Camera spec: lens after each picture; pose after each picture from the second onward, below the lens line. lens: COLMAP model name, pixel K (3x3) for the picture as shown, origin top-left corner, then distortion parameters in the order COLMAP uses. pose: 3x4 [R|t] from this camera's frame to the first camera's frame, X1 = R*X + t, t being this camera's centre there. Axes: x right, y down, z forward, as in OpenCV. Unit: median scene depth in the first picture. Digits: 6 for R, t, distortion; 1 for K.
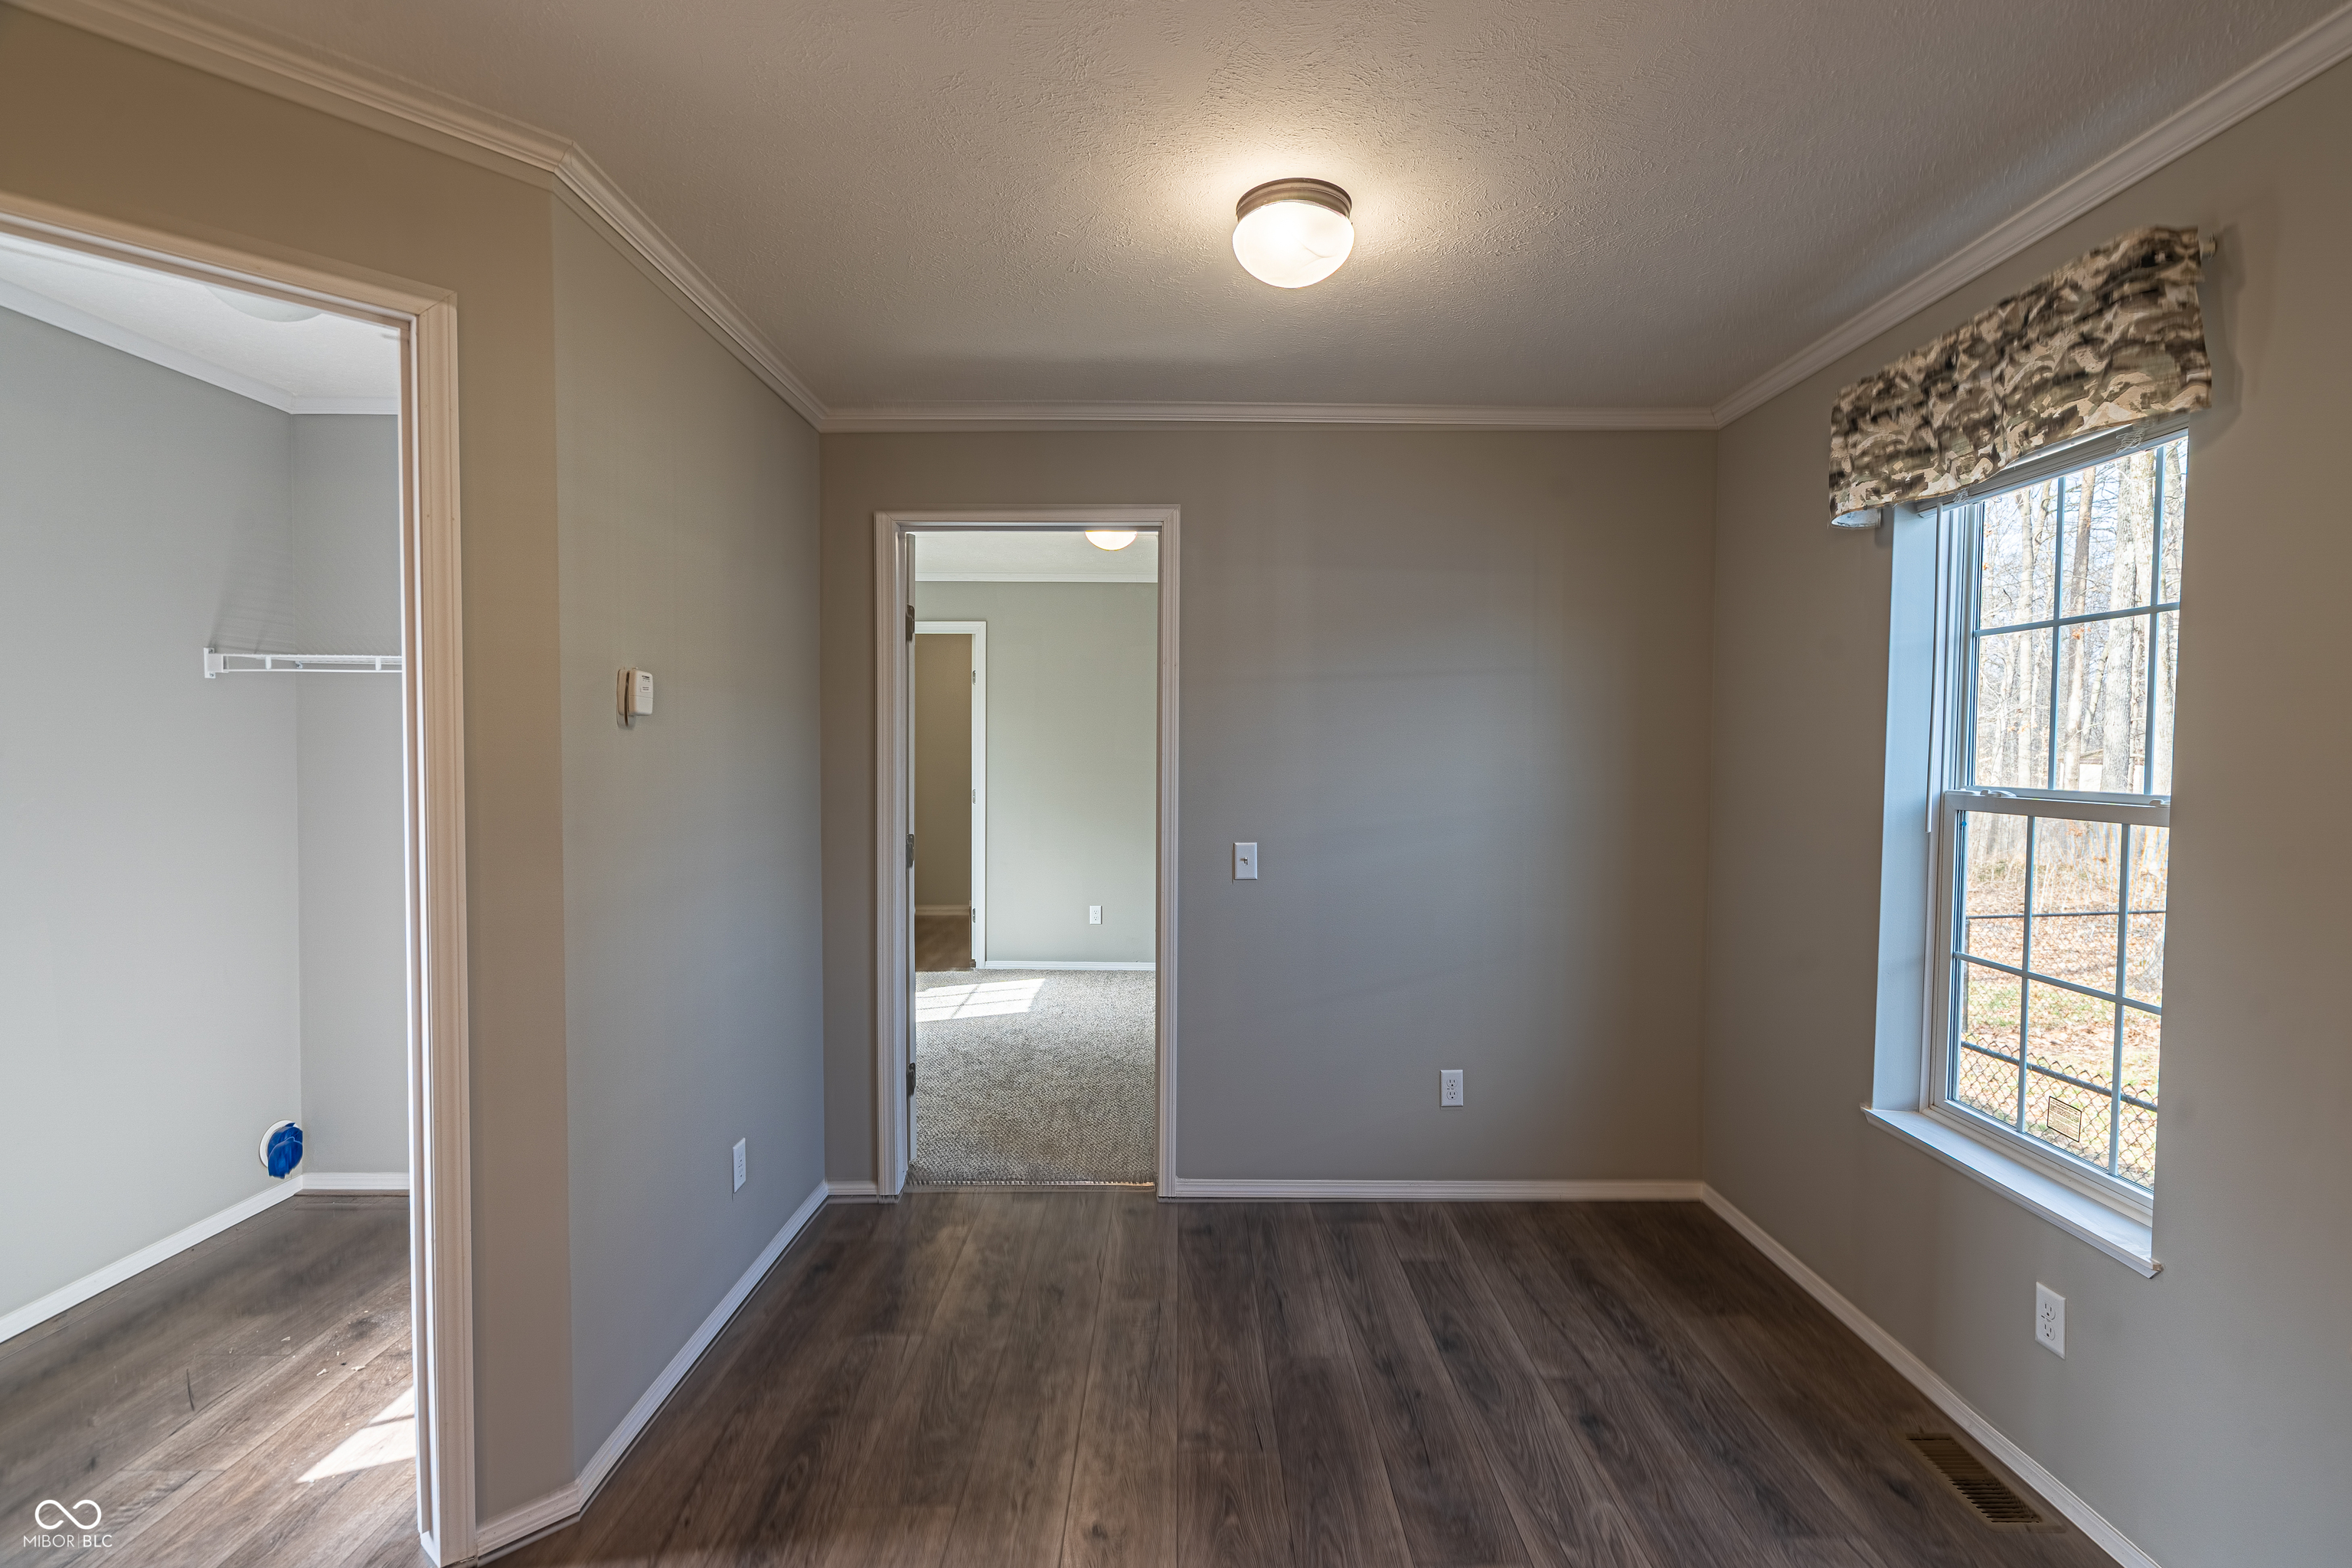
lens RADIAL K [[1072.7, 0, 1182.3], [0, 1072.7, 763.8], [0, 0, 1]] dist [-0.010510, 0.004198]
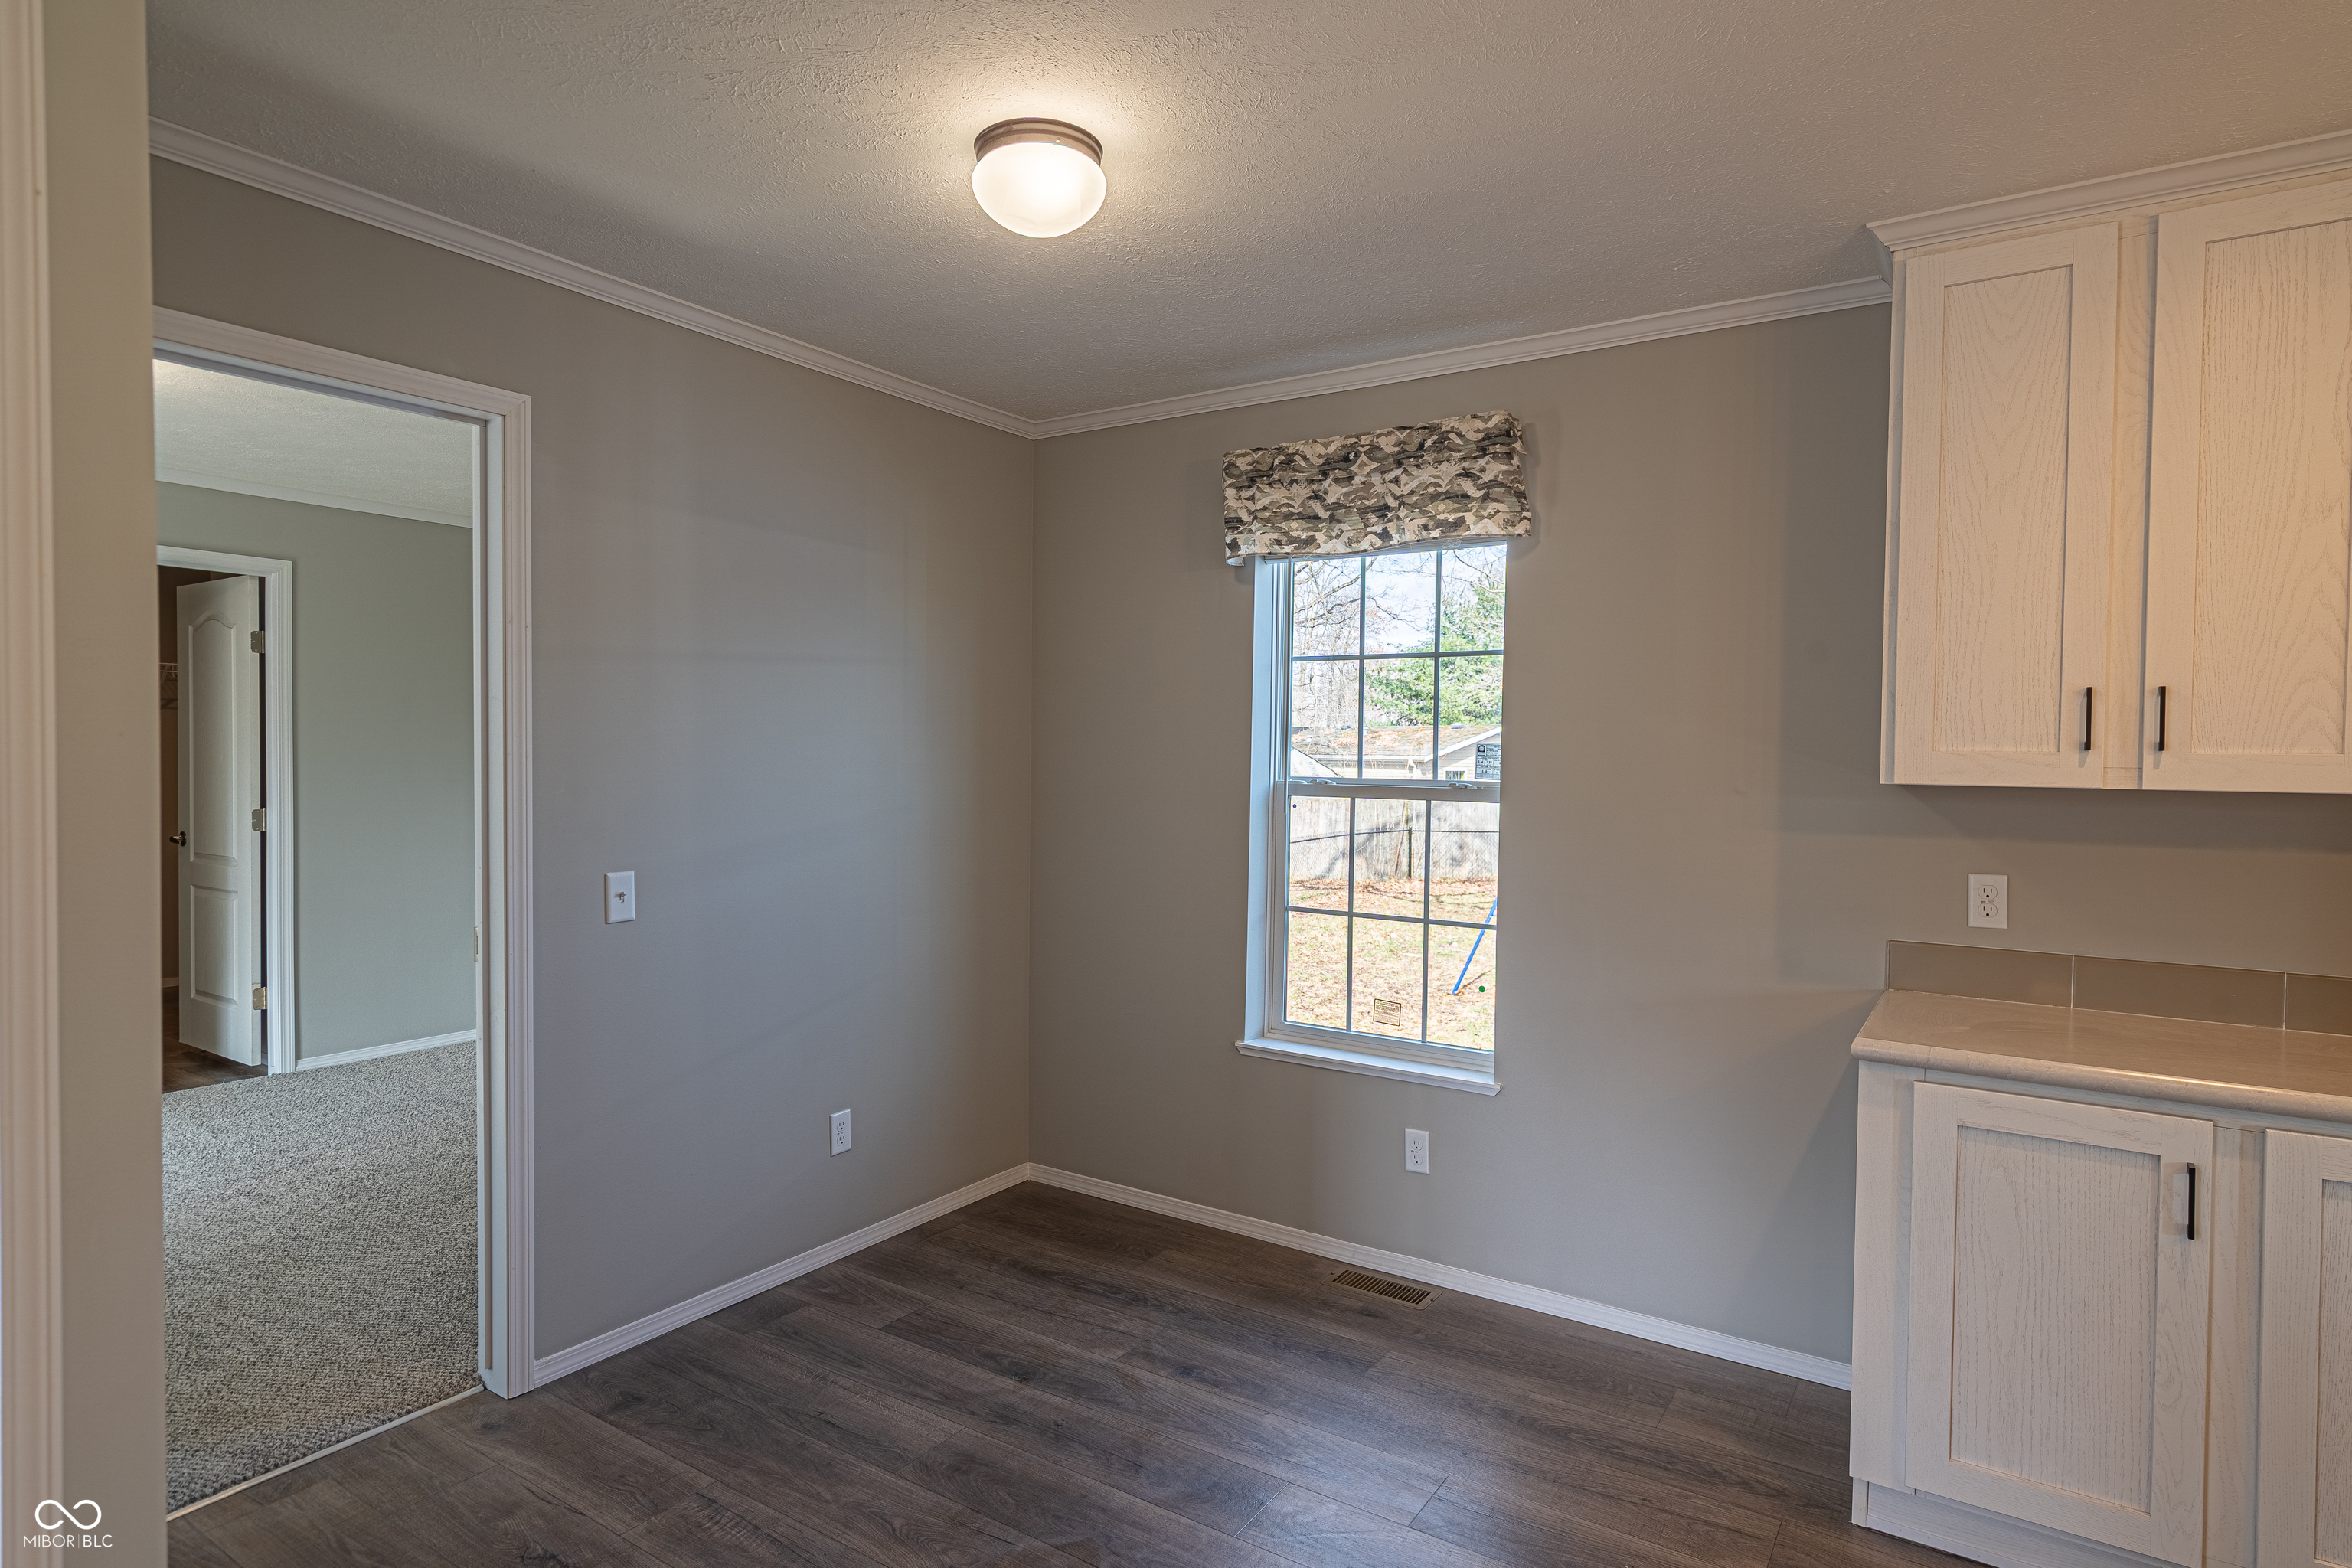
lens RADIAL K [[1298.7, 0, 1149.6], [0, 1298.7, 751.6], [0, 0, 1]] dist [0.044762, -0.006785]
pose [[0.571813, -0.006971, 0.820354, -0.678213], [0.006044, 0.999973, 0.004284, -0.016965], [-0.820362, 0.002508, 0.571840, 0.249824]]
